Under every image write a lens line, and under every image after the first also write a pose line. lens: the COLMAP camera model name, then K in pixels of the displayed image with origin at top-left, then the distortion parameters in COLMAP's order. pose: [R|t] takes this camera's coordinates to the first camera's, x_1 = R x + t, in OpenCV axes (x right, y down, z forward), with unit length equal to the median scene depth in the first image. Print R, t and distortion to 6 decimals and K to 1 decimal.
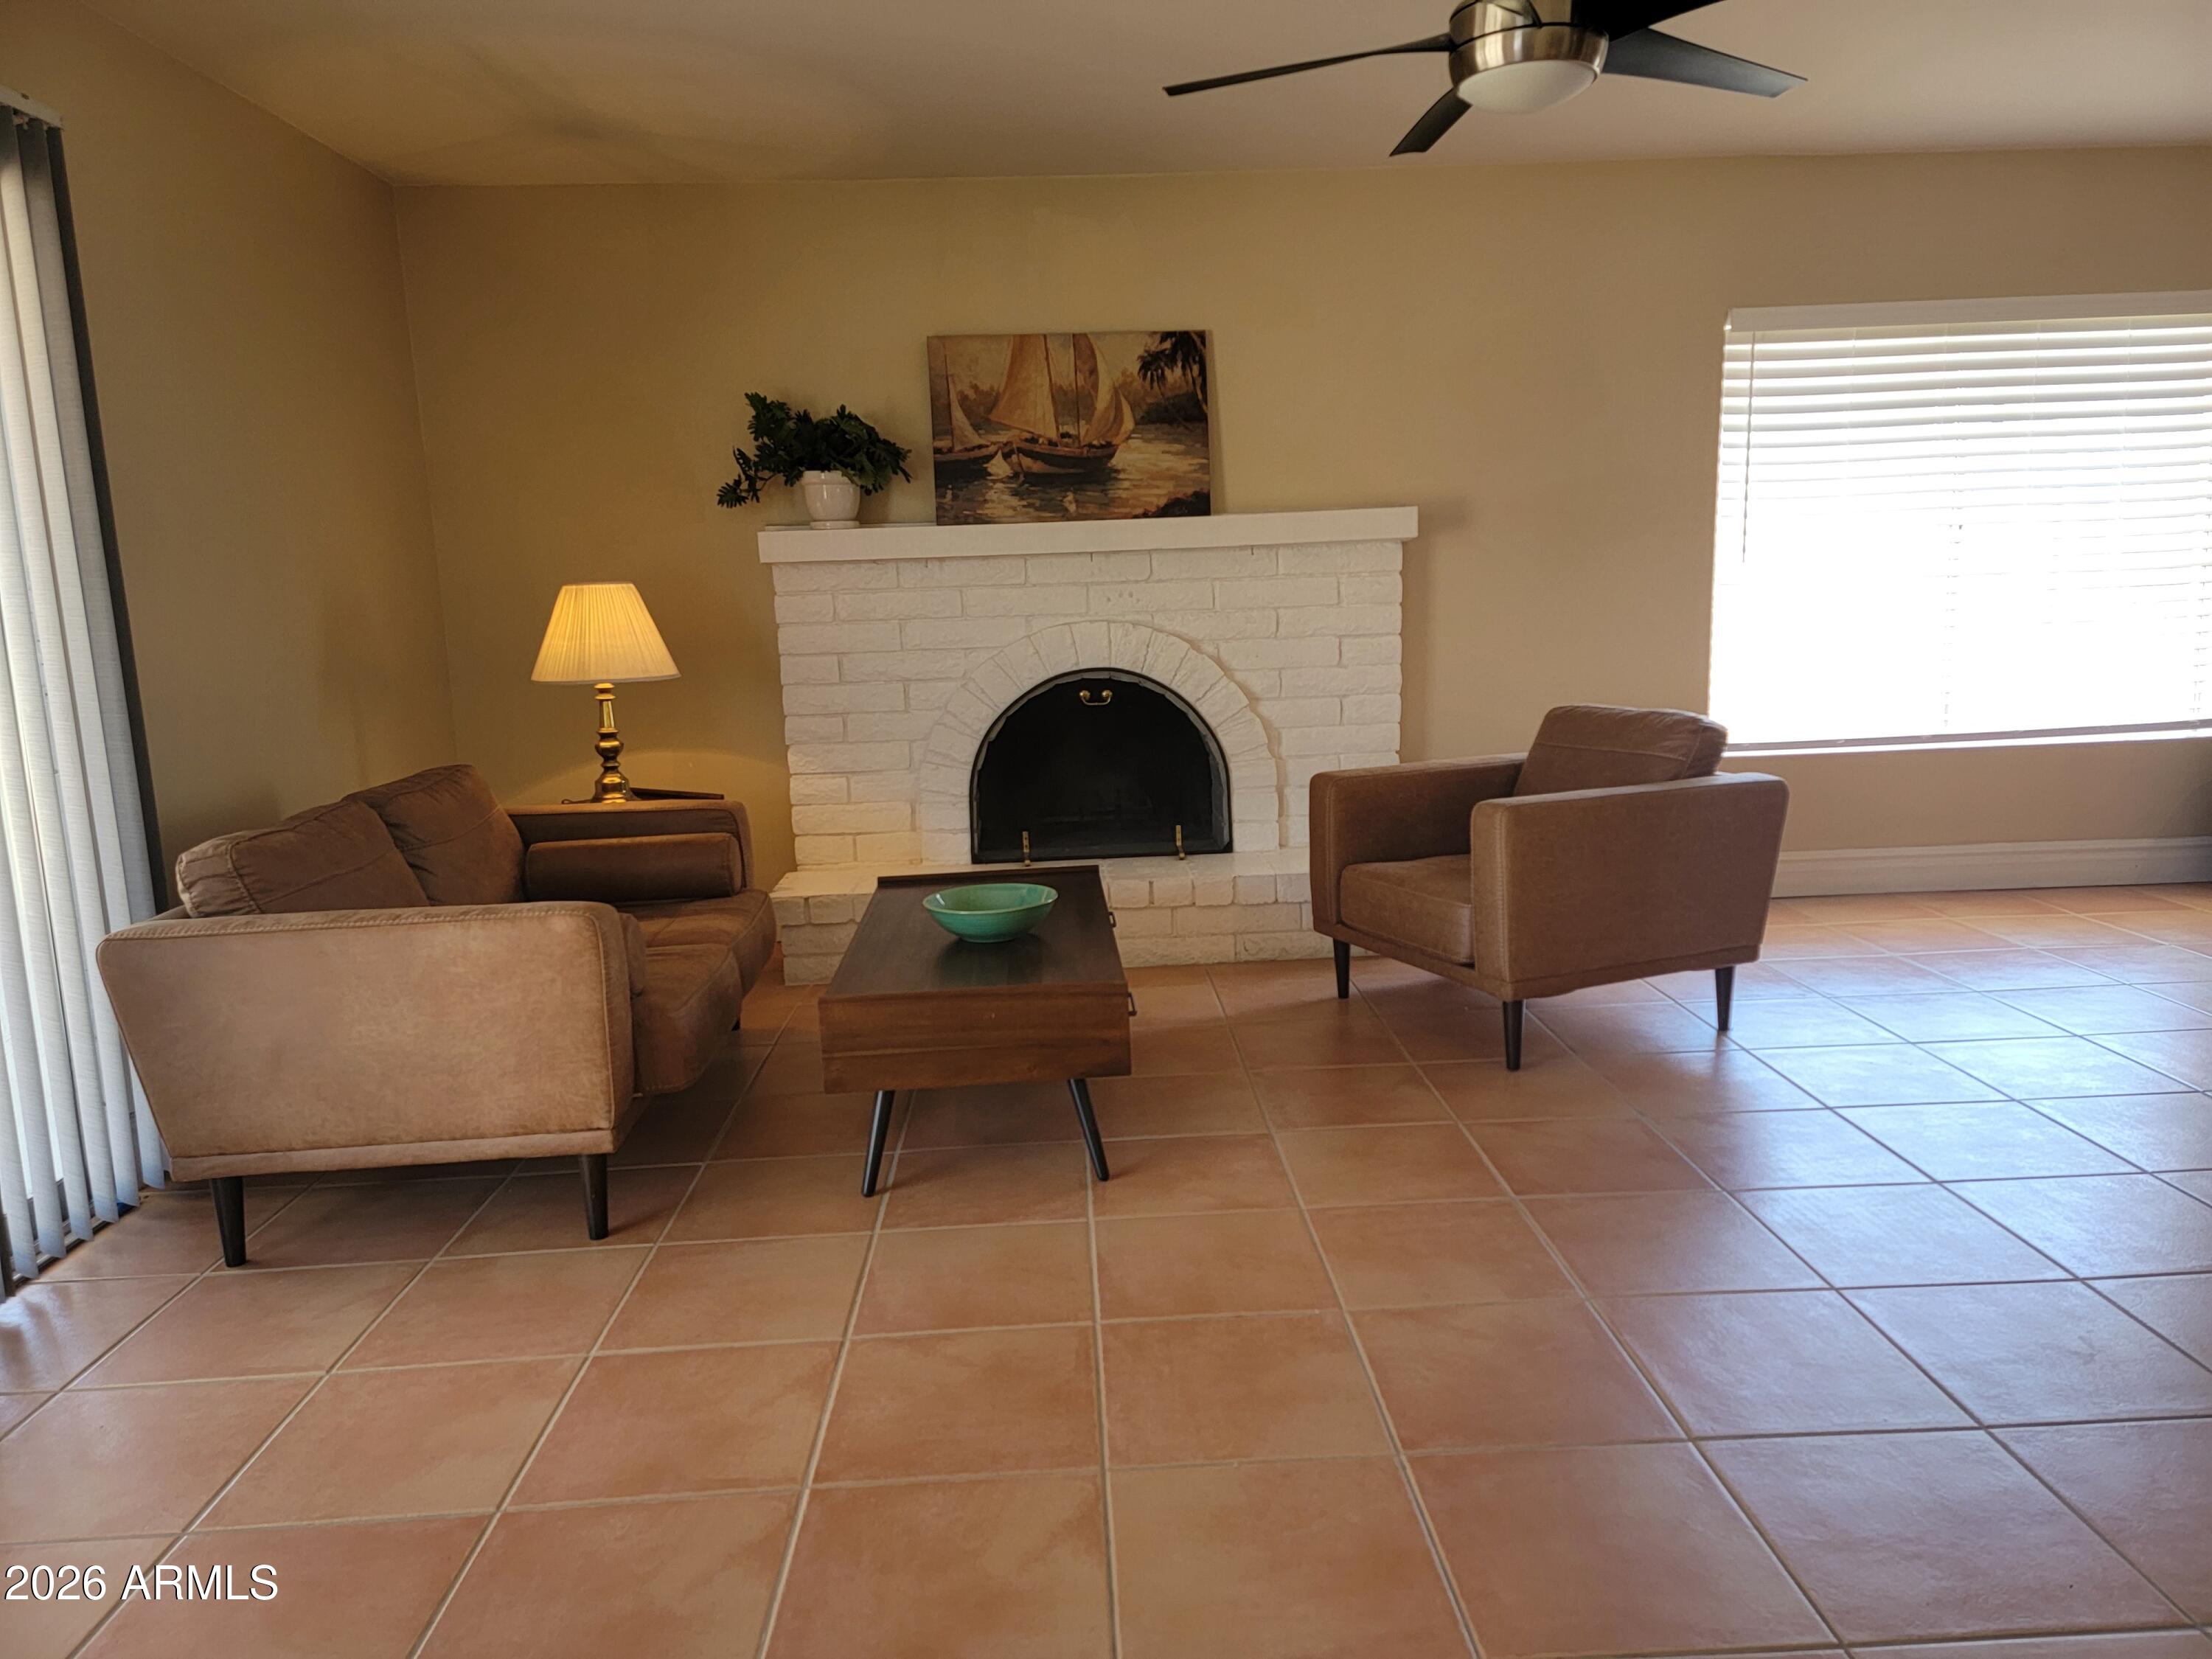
lens RADIAL K [[1551.4, 0, 1107.4], [0, 1551.4, 836.5], [0, 0, 1]] dist [0.052802, -0.037588]
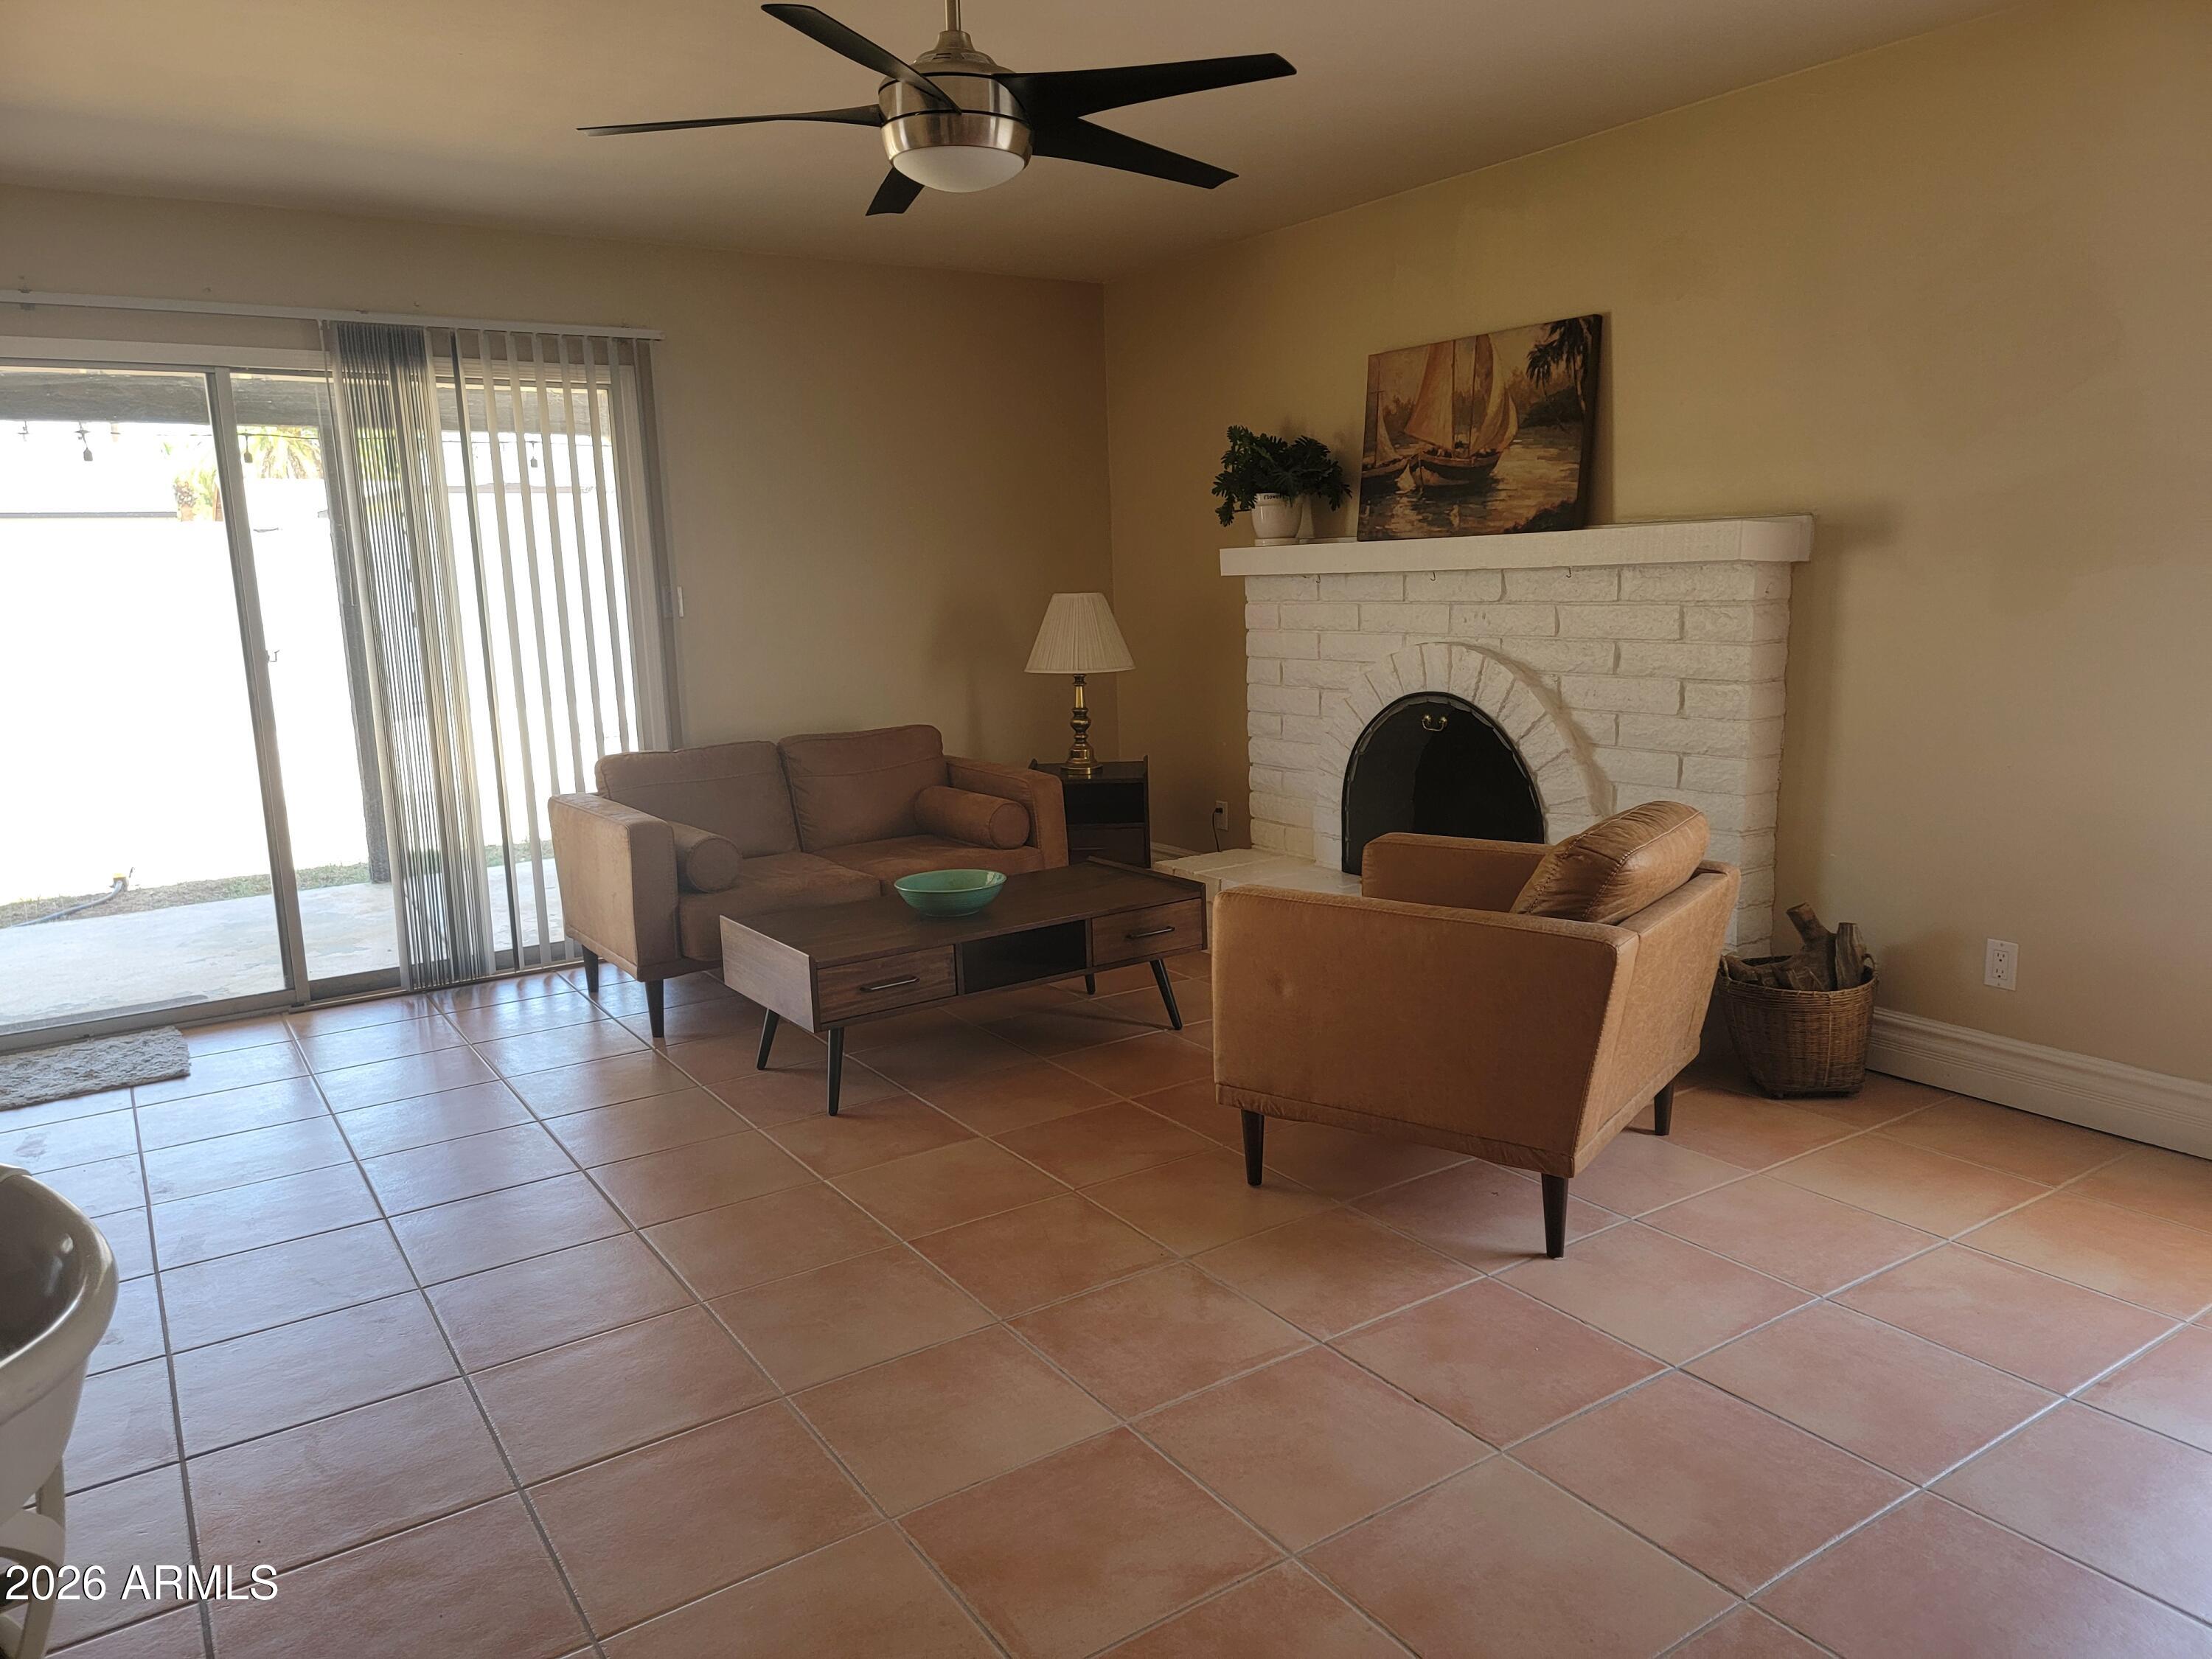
lens RADIAL K [[1551.4, 0, 1096.6], [0, 1551.4, 825.9], [0, 0, 1]] dist [0.052802, -0.037588]
pose [[0.503937, 0.161387, -0.848529, 0.704408], [-0.128150, 0.985486, 0.111328, -0.106819], [0.854181, 0.052637, 0.517304, 0.332879]]
